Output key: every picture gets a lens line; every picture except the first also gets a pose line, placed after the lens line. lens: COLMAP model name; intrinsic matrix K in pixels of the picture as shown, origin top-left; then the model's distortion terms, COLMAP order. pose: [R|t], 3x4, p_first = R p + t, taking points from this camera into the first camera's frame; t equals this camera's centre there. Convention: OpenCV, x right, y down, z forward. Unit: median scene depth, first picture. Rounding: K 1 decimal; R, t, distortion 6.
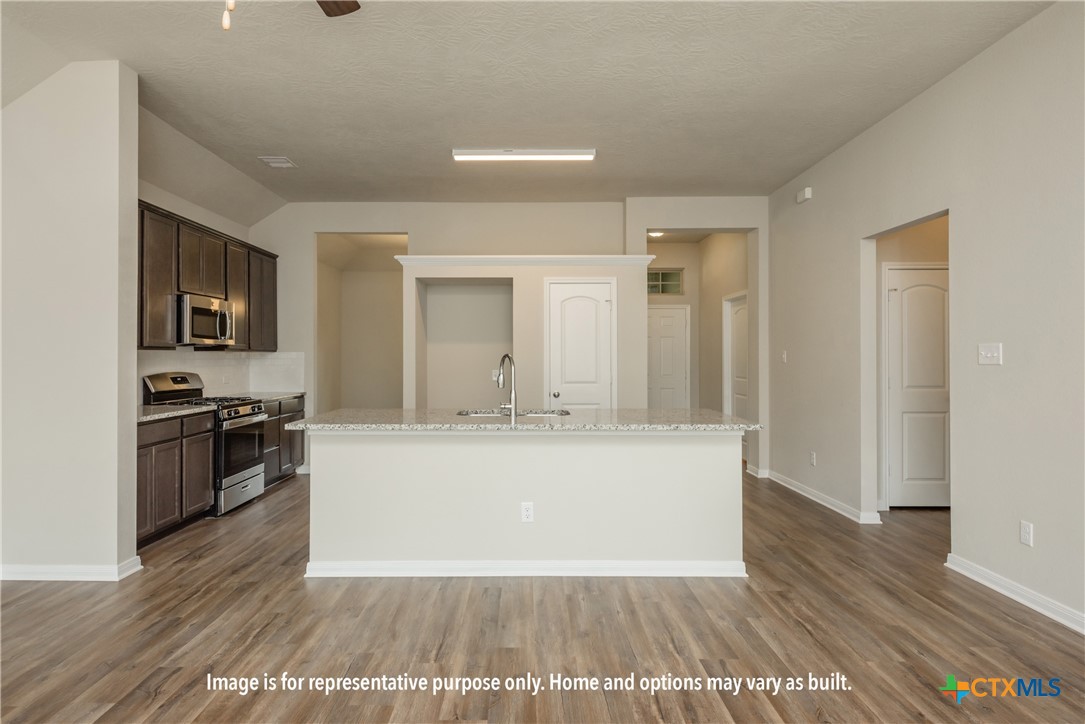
lens RADIAL K [[595.6, 0, 519.0], [0, 595.6, 352.0], [0, 0, 1]] dist [0.000376, -0.000400]
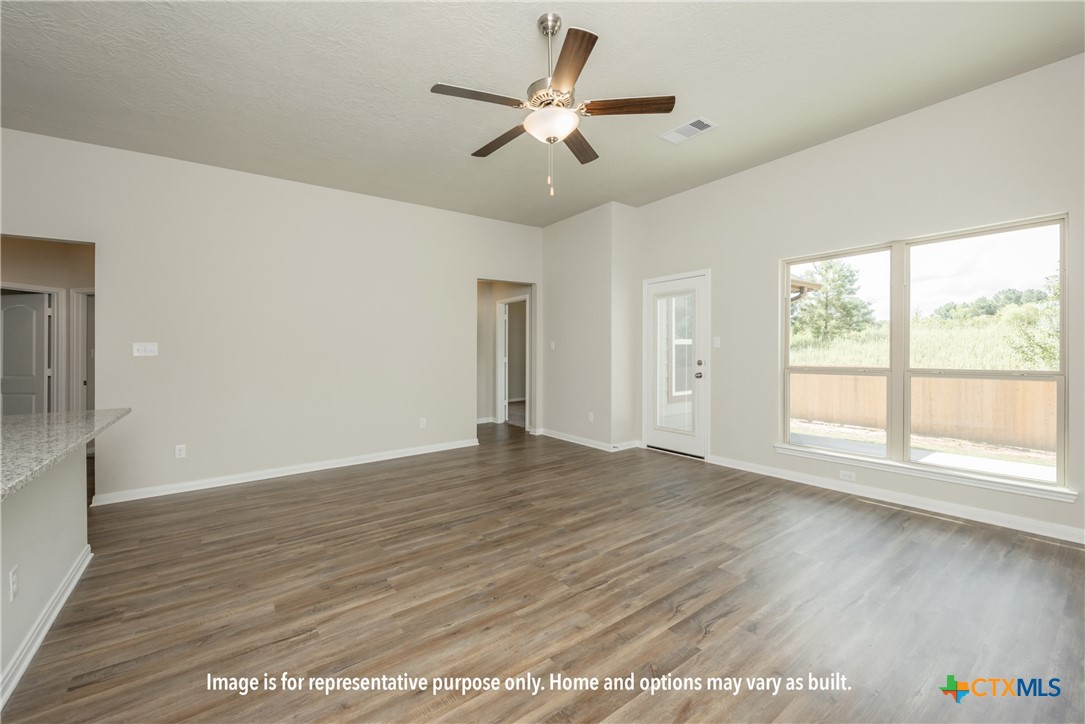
lens RADIAL K [[433.3, 0, 544.3], [0, 433.3, 352.0], [0, 0, 1]] dist [0.003633, -0.000317]
pose [[-0.613344, 0.005584, 0.789796, -0.558396], [0.010047, 0.999949, 0.000733, 0.013190], [-0.789752, 0.008385, -0.613369, 0.630948]]
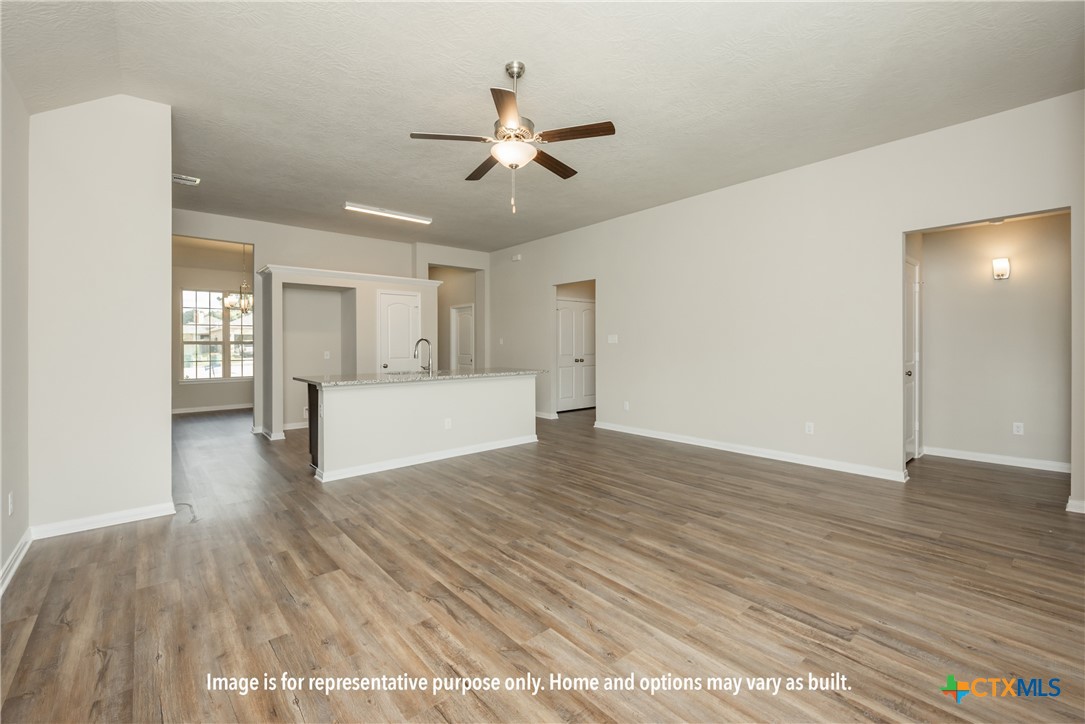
lens RADIAL K [[463.5, 0, 544.3], [0, 463.5, 342.1], [0, 0, 1]] dist [-0.000569, -0.000494]
pose [[0.736749, -0.000101, 0.676166, -0.567674], [-0.001657, 0.999997, 0.001954, 0.008249], [-0.676164, -0.002560, 0.736747, -0.202589]]
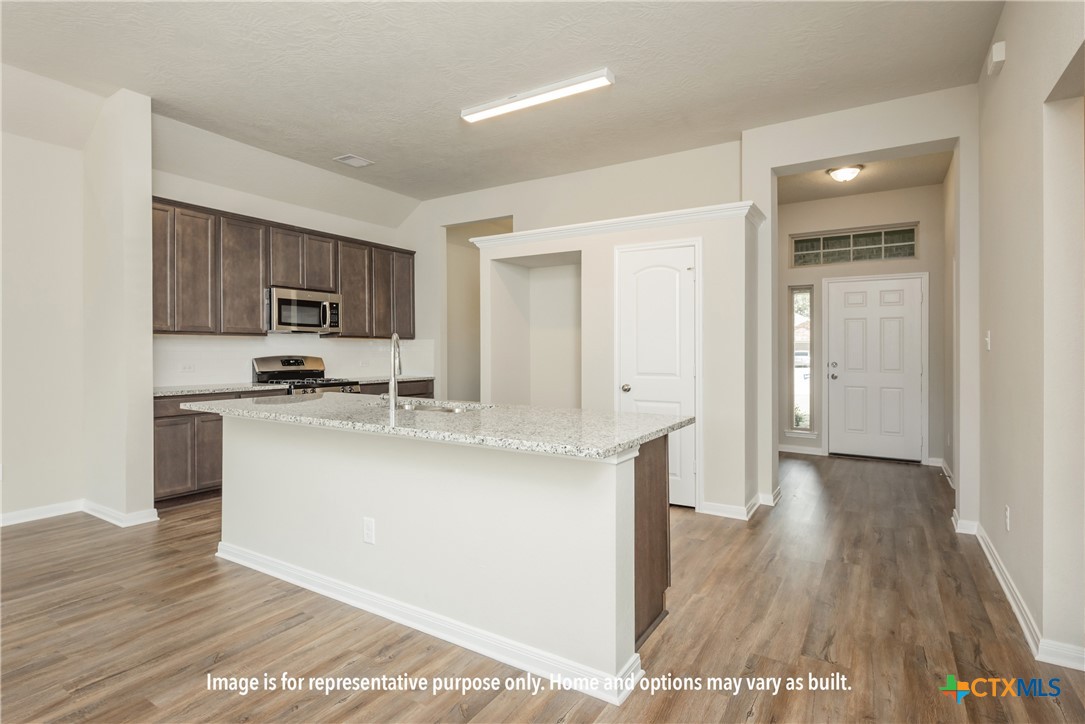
lens RADIAL K [[546.2, 0, 541.6], [0, 546.2, 352.2], [0, 0, 1]] dist [-0.003549, -0.001371]
pose [[0.853506, 0.004856, -0.521060, 0.451650], [0.000653, 0.999946, 0.010388, 0.017868], [0.521082, -0.009207, 0.853457, 0.381651]]
